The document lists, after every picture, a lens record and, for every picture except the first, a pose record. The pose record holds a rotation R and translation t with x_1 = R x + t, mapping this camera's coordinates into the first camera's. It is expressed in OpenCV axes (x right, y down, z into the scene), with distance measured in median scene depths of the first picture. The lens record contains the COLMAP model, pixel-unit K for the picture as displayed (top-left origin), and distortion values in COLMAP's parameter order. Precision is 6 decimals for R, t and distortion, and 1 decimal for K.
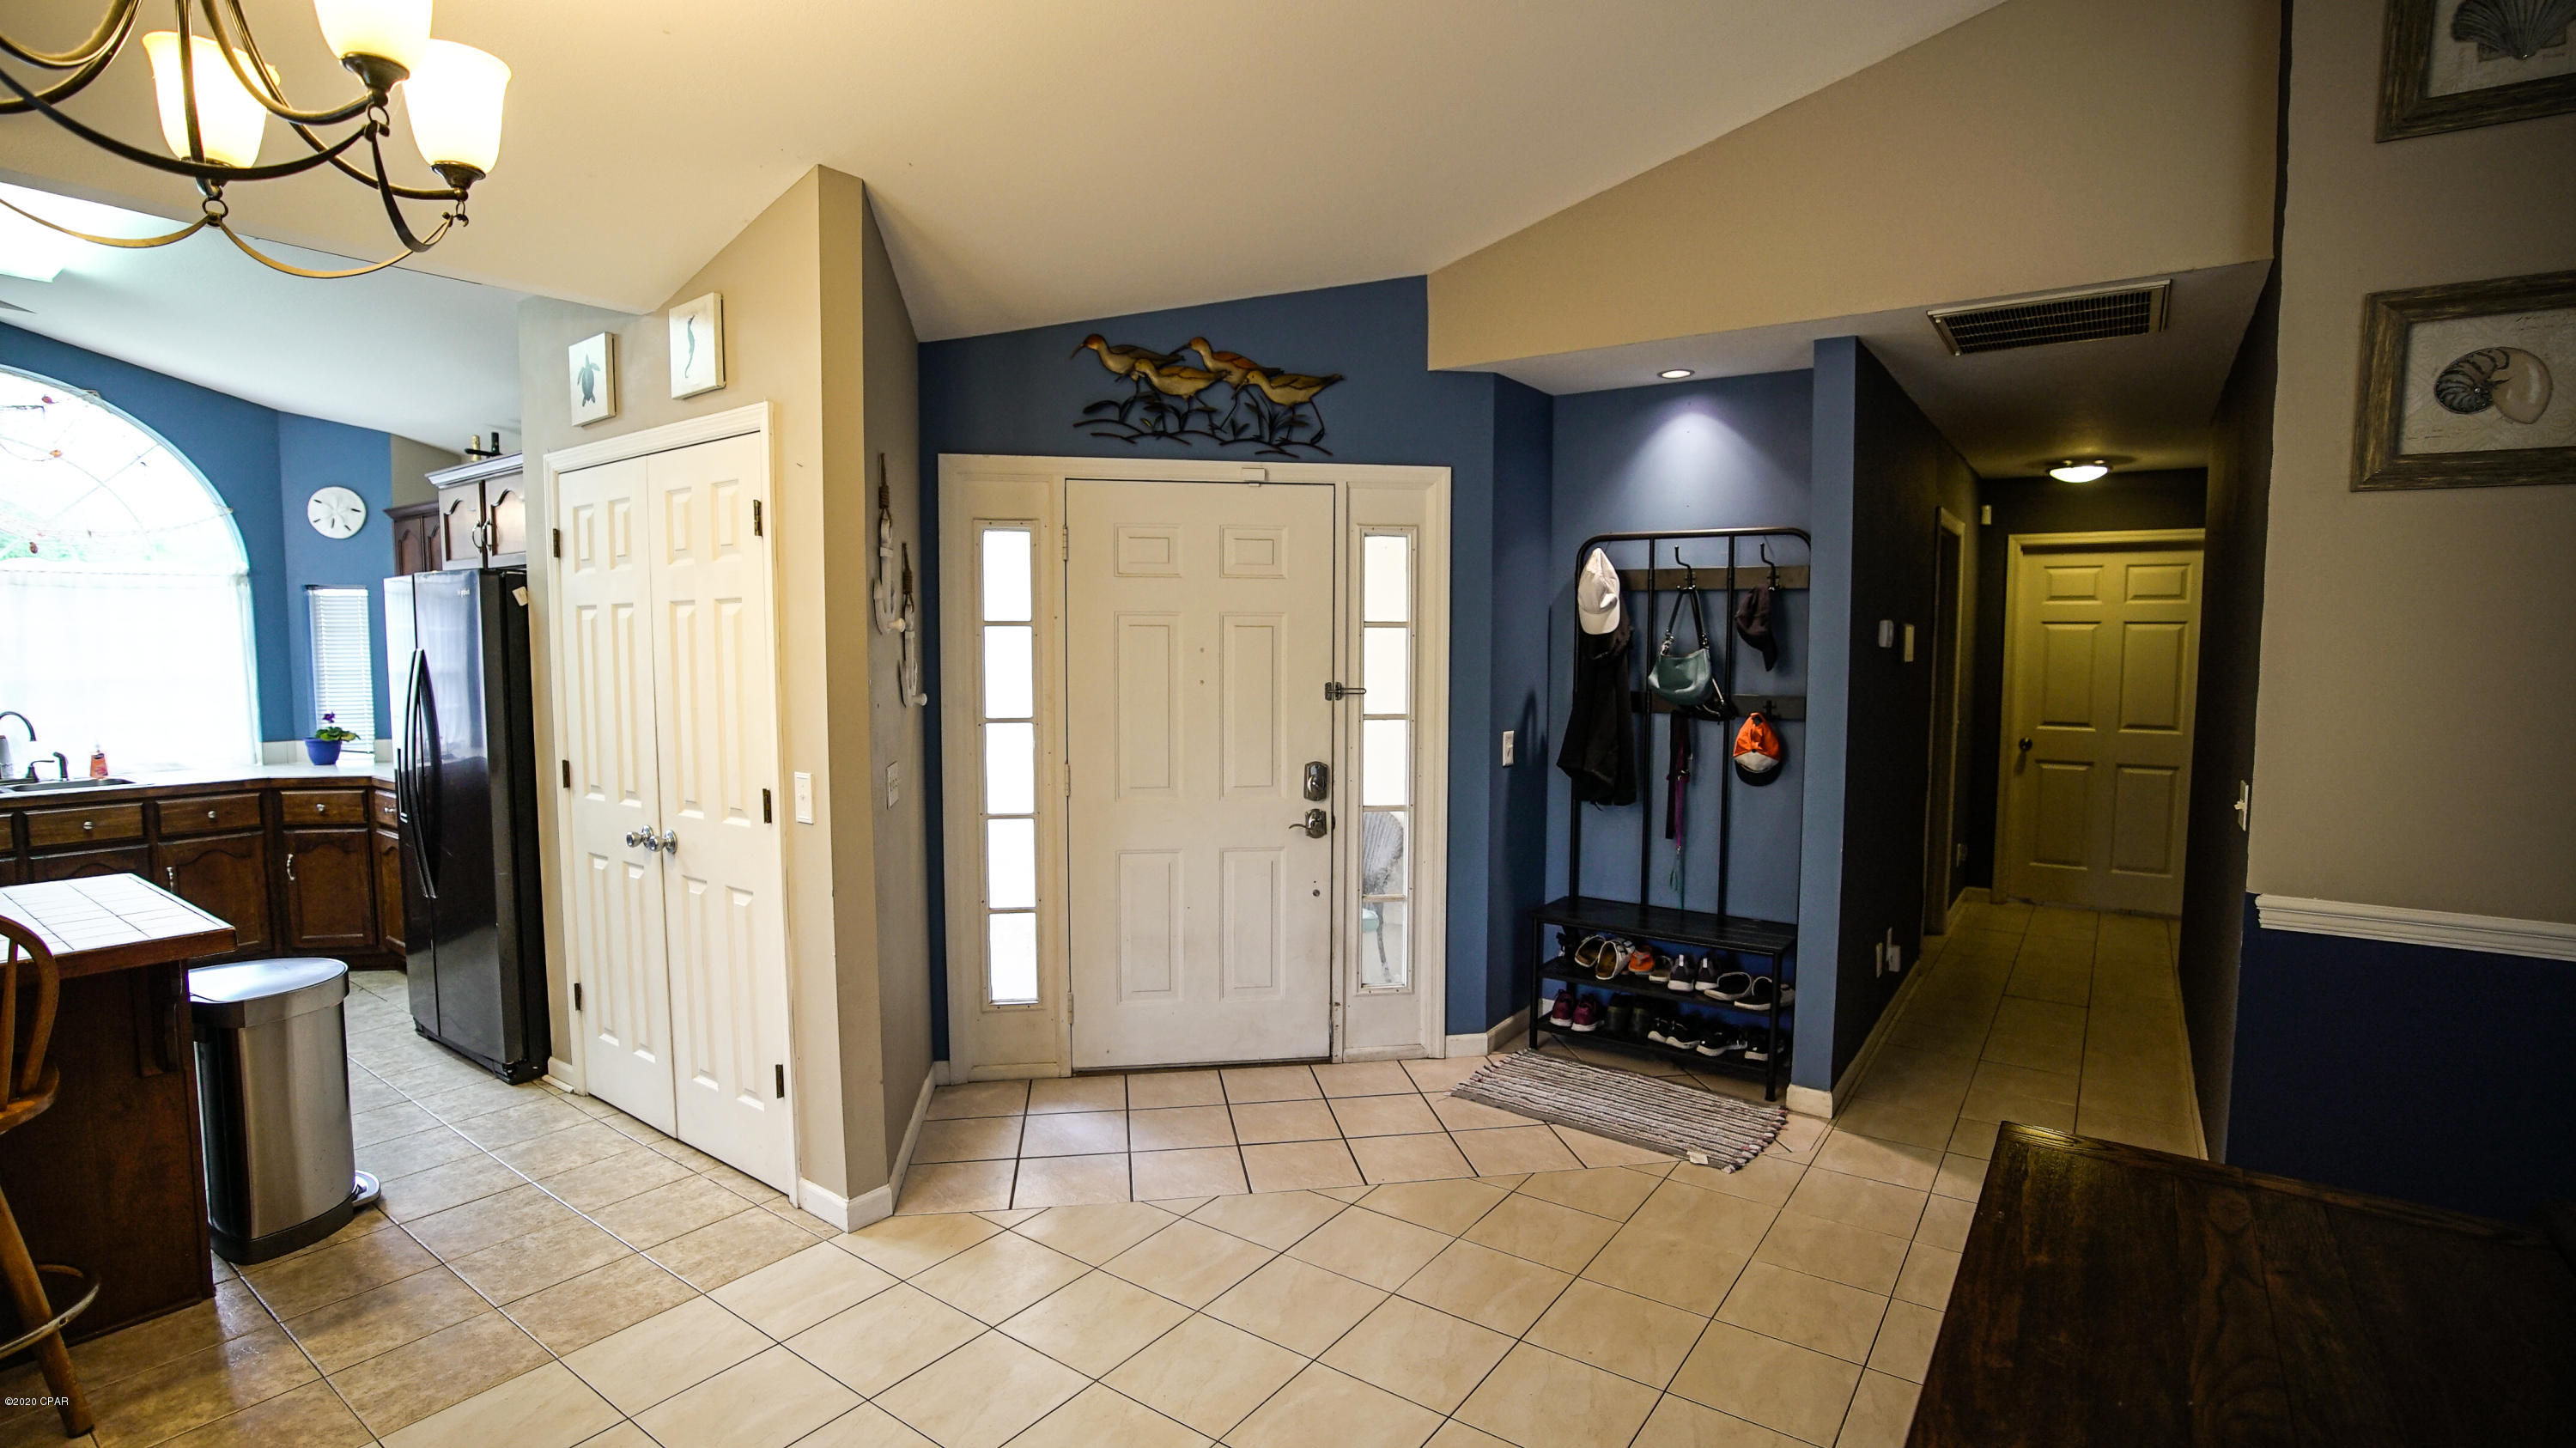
lens RADIAL K [[1186.3, 0, 1296.6], [0, 1186.3, 745.7], [0, 0, 1]] dist [-0.016894, 0.001559]
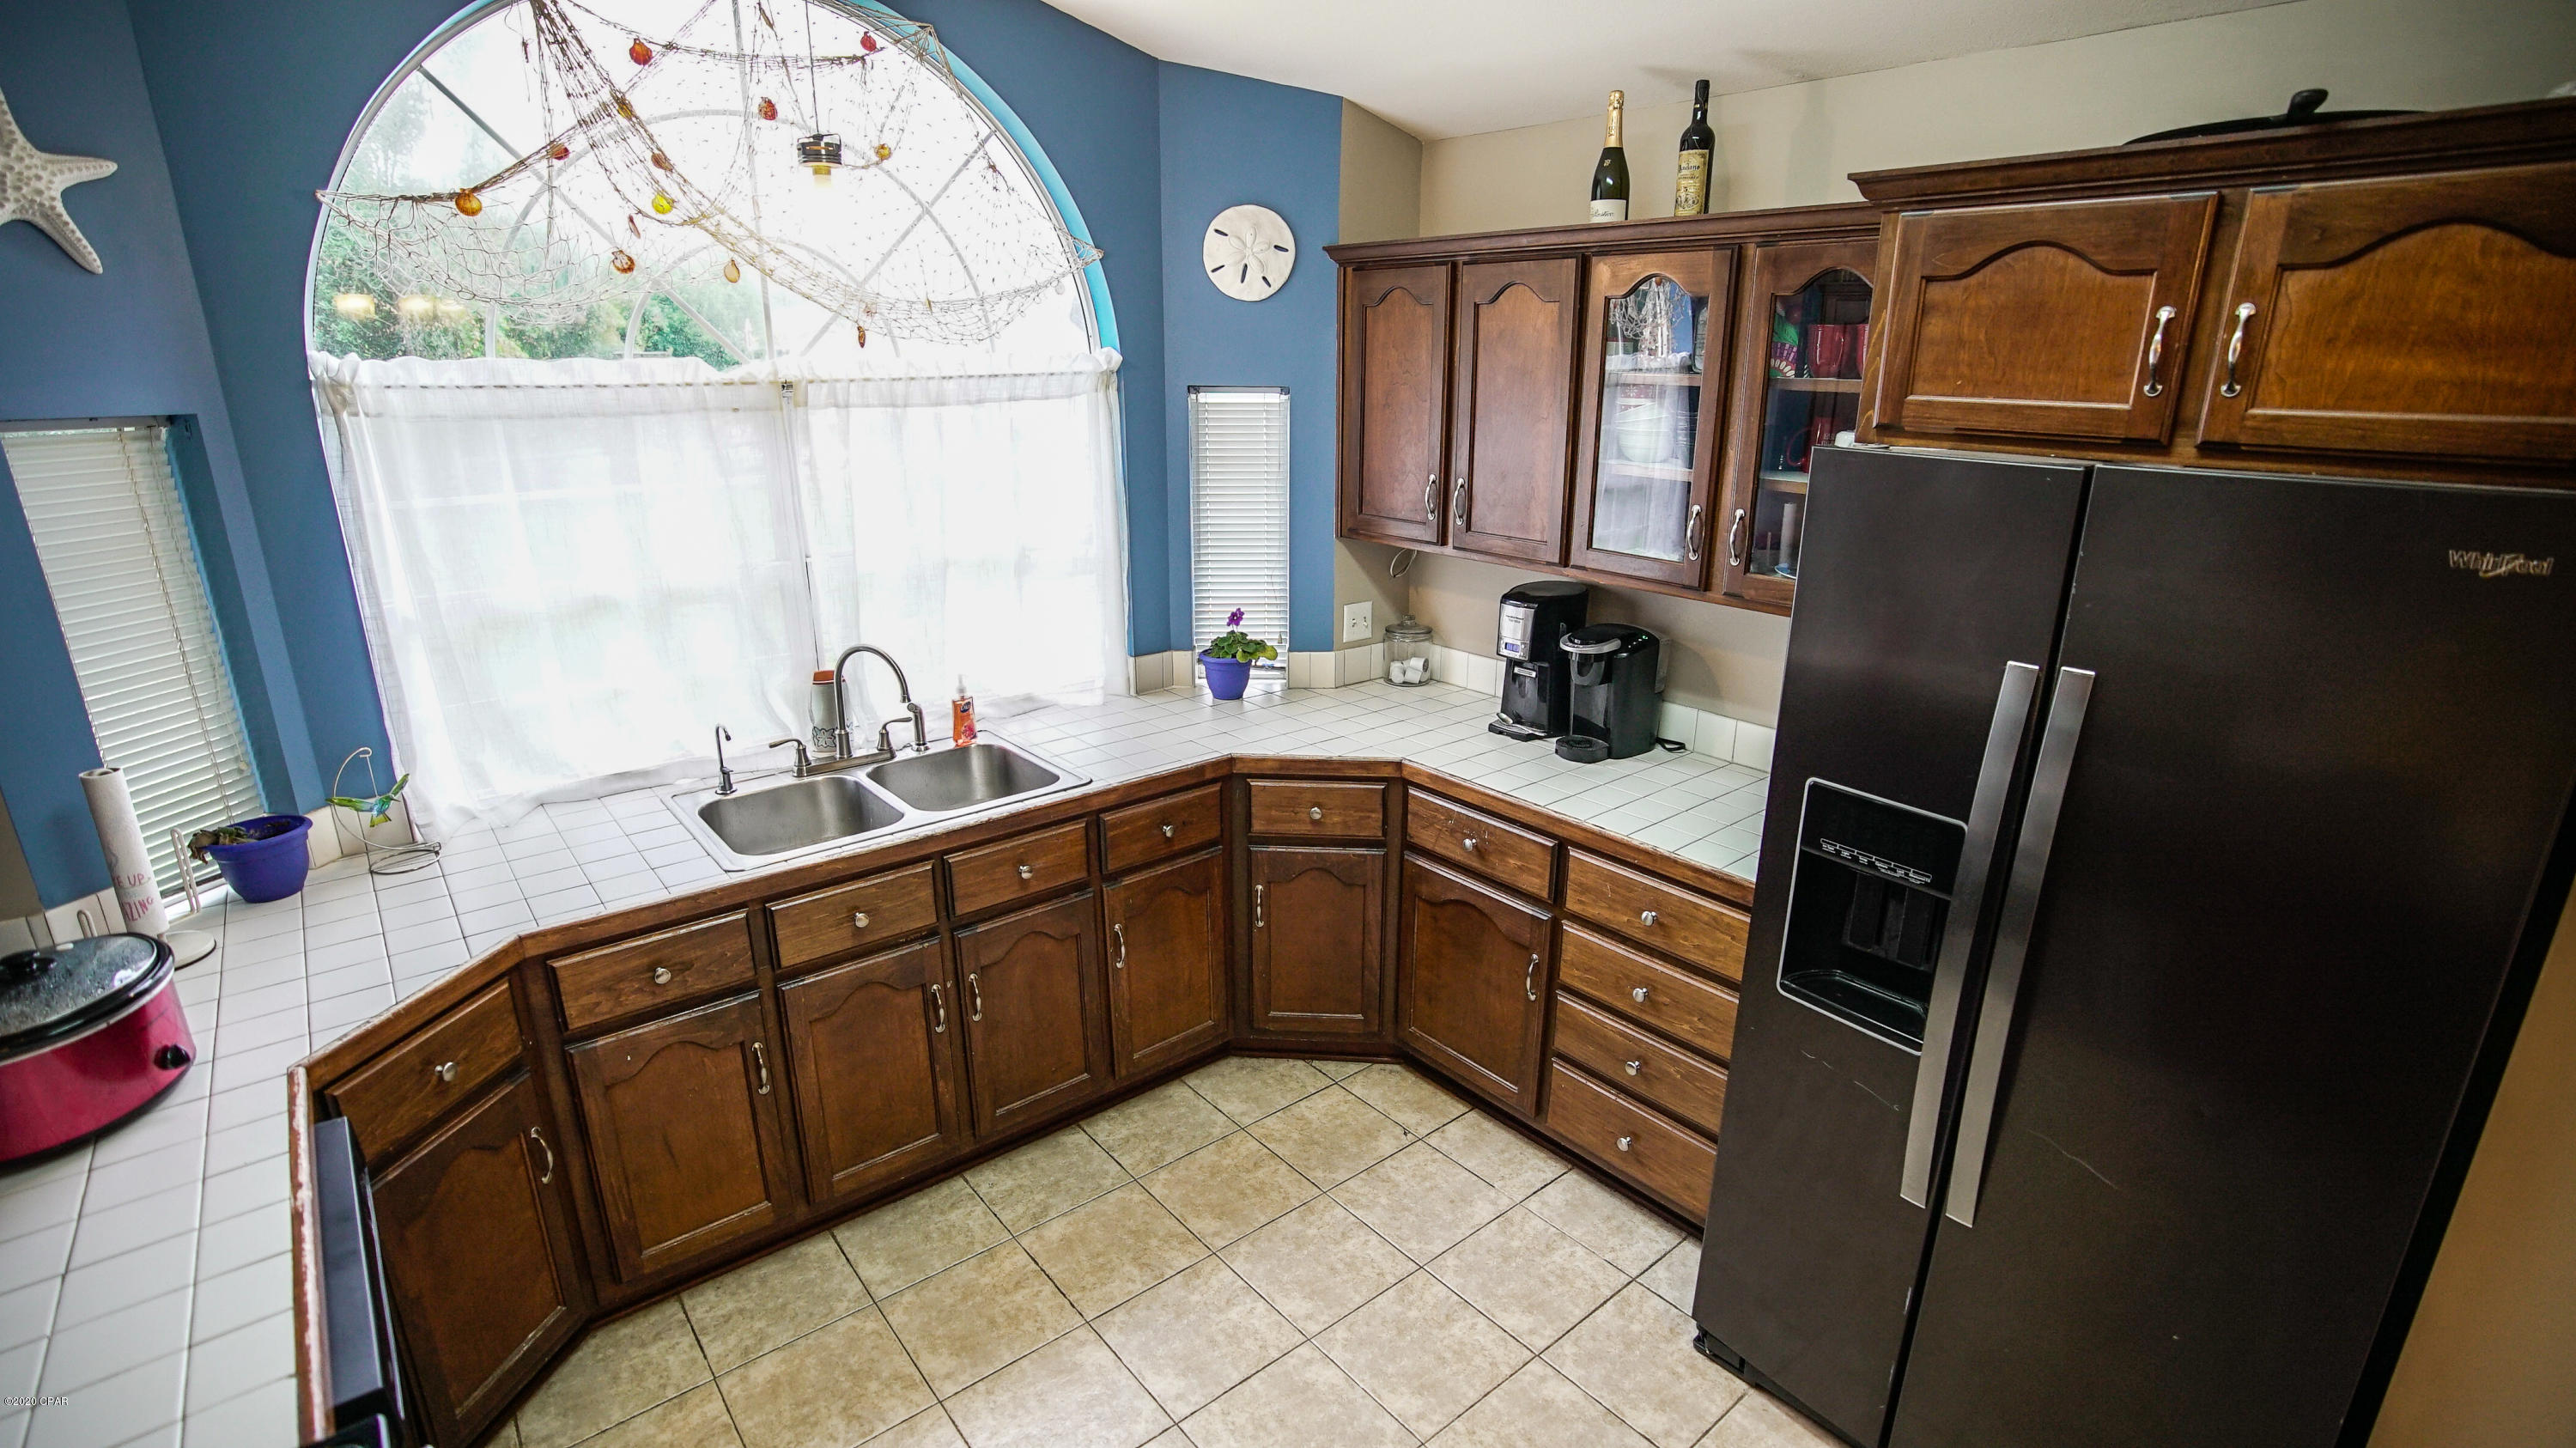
lens RADIAL K [[1186.3, 0, 1268.0], [0, 1186.3, 720.1], [0, 0, 1]] dist [-0.016894, 0.001559]
pose [[0.967338, 0.071471, -0.243204, -0.658892], [-0.017088, 0.975632, 0.218746, -0.105726], [0.252912, -0.207445, 0.944988, 0.426158]]
